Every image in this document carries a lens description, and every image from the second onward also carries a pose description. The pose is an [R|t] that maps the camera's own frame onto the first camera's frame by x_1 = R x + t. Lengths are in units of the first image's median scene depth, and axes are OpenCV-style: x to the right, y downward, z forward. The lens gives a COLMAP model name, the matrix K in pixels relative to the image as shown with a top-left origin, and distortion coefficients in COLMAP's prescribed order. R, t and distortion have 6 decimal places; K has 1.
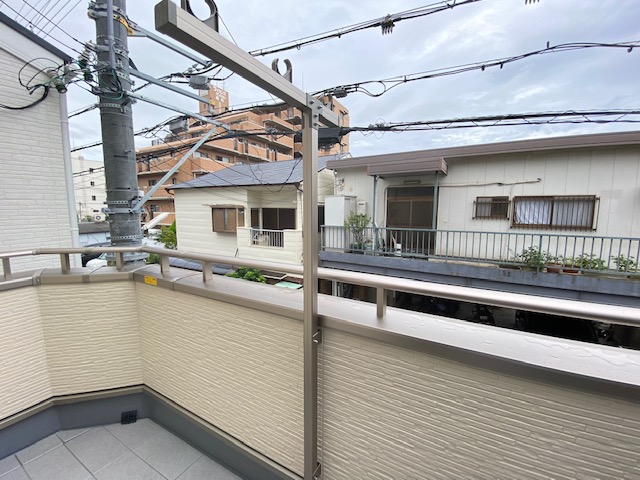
lens RADIAL K [[263.2, 0, 321.2], [0, 263.2, 236.7], [0, 0, 1]] dist [0.015192, -0.016991]
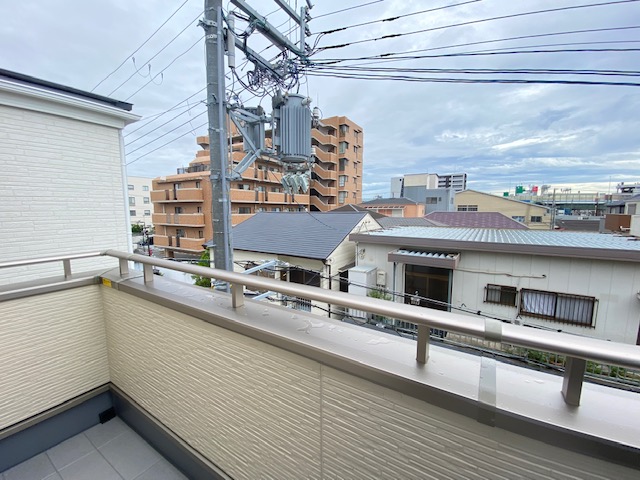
lens RADIAL K [[263.2, 0, 321.2], [0, 263.2, 236.7], [0, 0, 1]] dist [0.015192, -0.016991]
pose [[0.999090, 0.002318, -0.042584, -0.068060], [-0.002287, 0.999997, 0.000787, -0.363527], [0.042586, -0.000689, 0.999093, -0.150138]]
